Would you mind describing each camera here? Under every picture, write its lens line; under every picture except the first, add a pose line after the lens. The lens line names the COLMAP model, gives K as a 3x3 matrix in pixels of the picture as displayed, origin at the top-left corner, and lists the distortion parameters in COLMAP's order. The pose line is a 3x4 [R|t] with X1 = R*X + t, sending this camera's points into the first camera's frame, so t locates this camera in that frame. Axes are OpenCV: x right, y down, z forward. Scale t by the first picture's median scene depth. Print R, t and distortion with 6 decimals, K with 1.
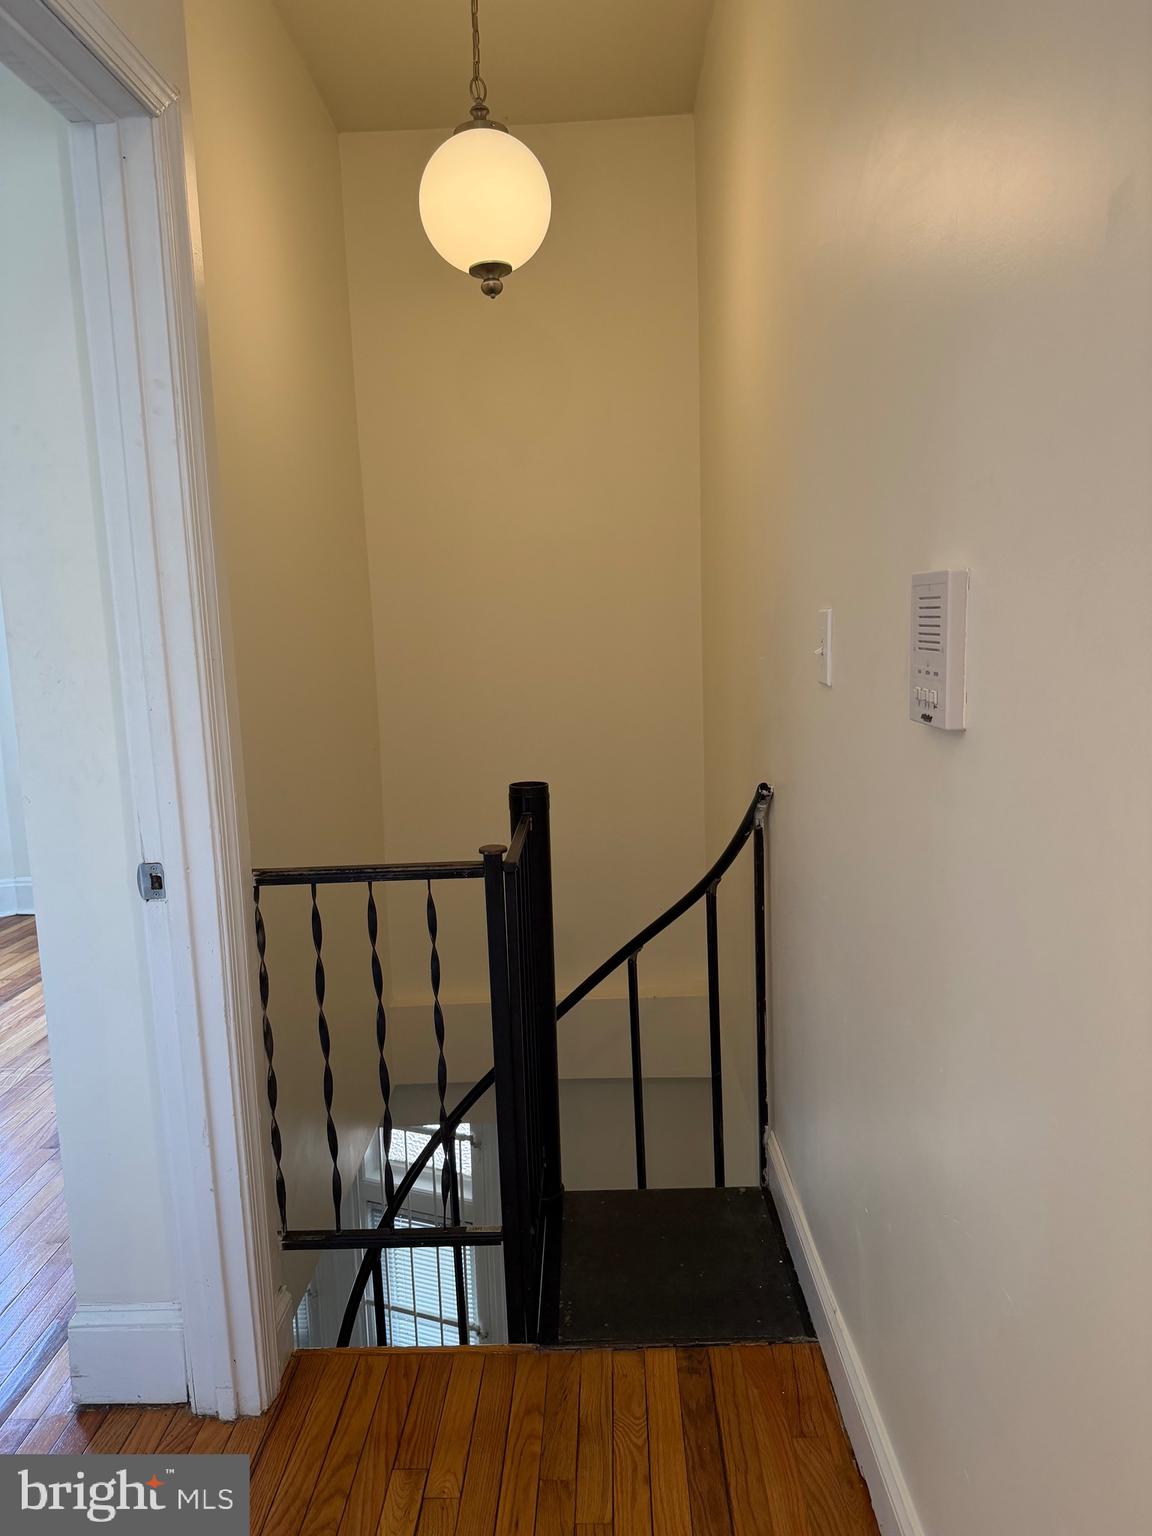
lens RADIAL K [[1083.6, 0, 570.8], [0, 1083.6, 772.1], [0, 0, 1]] dist [0.064540, -0.096788]
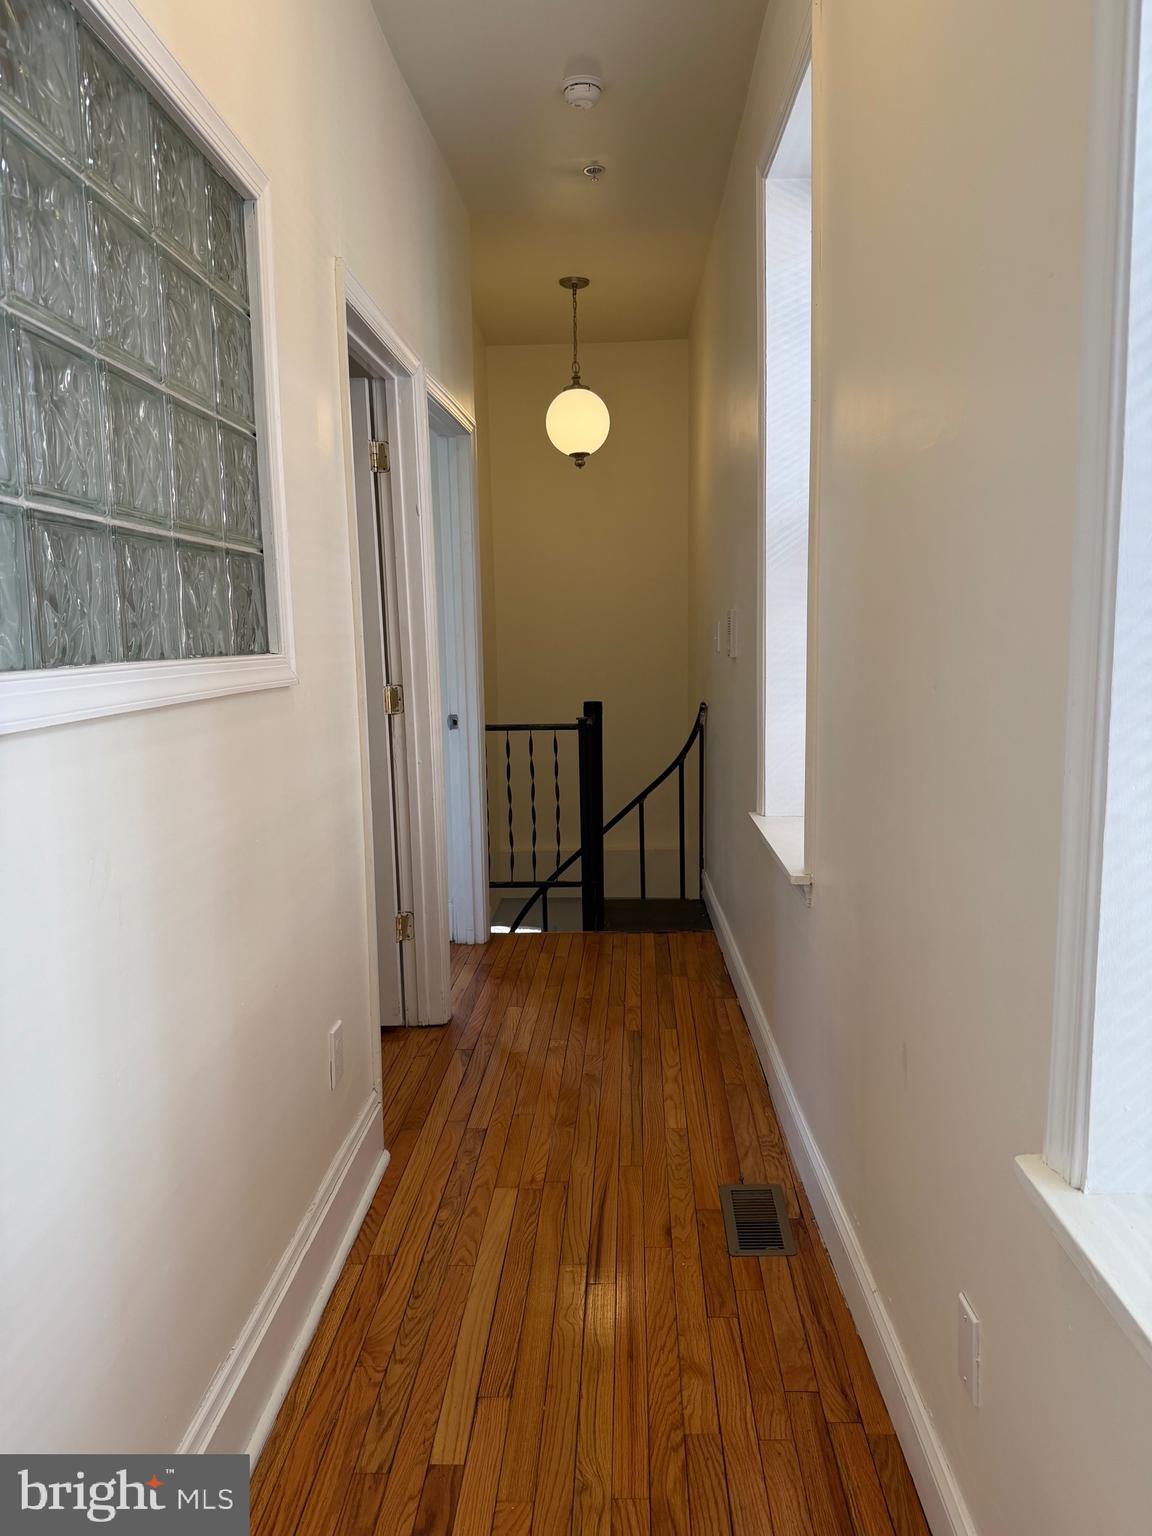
lens RADIAL K [[1083.6, 0, 577.3], [0, 1083.6, 762.9], [0, 0, 1]] dist [0.064540, -0.096788]
pose [[0.999597, 0.023132, -0.016426, -0.039545], [-0.023421, 0.999570, -0.017651, 0.205480], [0.016010, 0.018029, 0.999709, -1.354508]]
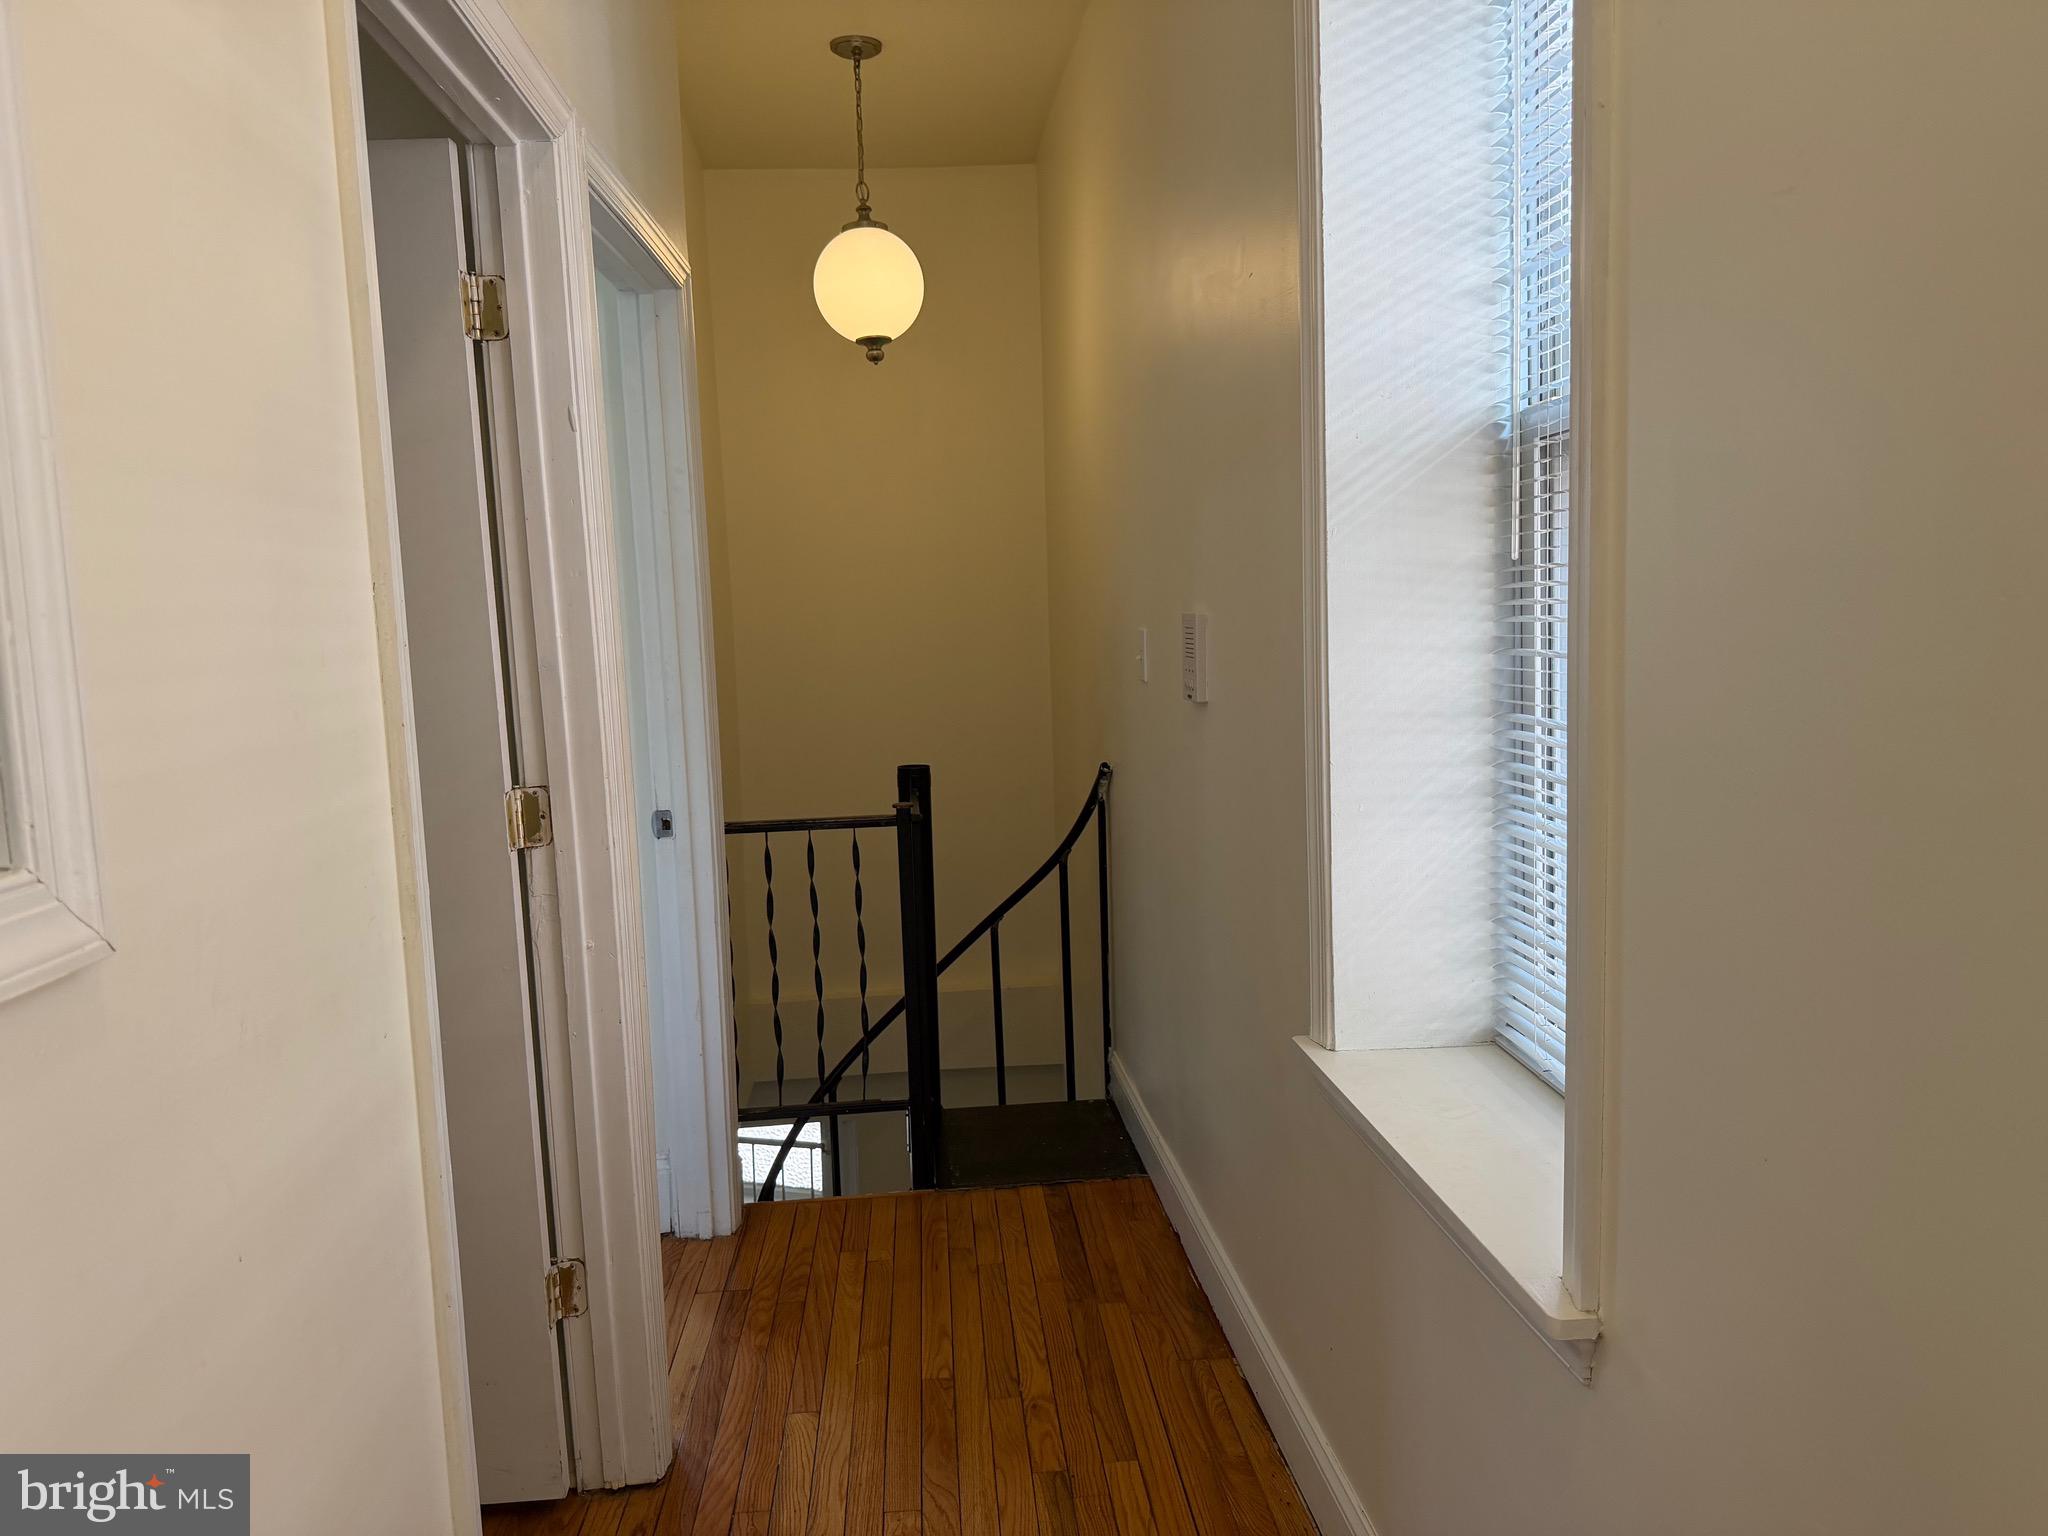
lens RADIAL K [[1444.8, 0, 1028.5], [0, 1444.8, 748.4], [0, 0, 1]] dist [0.064540, -0.096788]
pose [[0.993526, -0.006172, 0.113433, -0.115176], [0.011405, 0.998897, -0.045546, 0.081301], [-0.113027, 0.046544, 0.992501, -0.754990]]
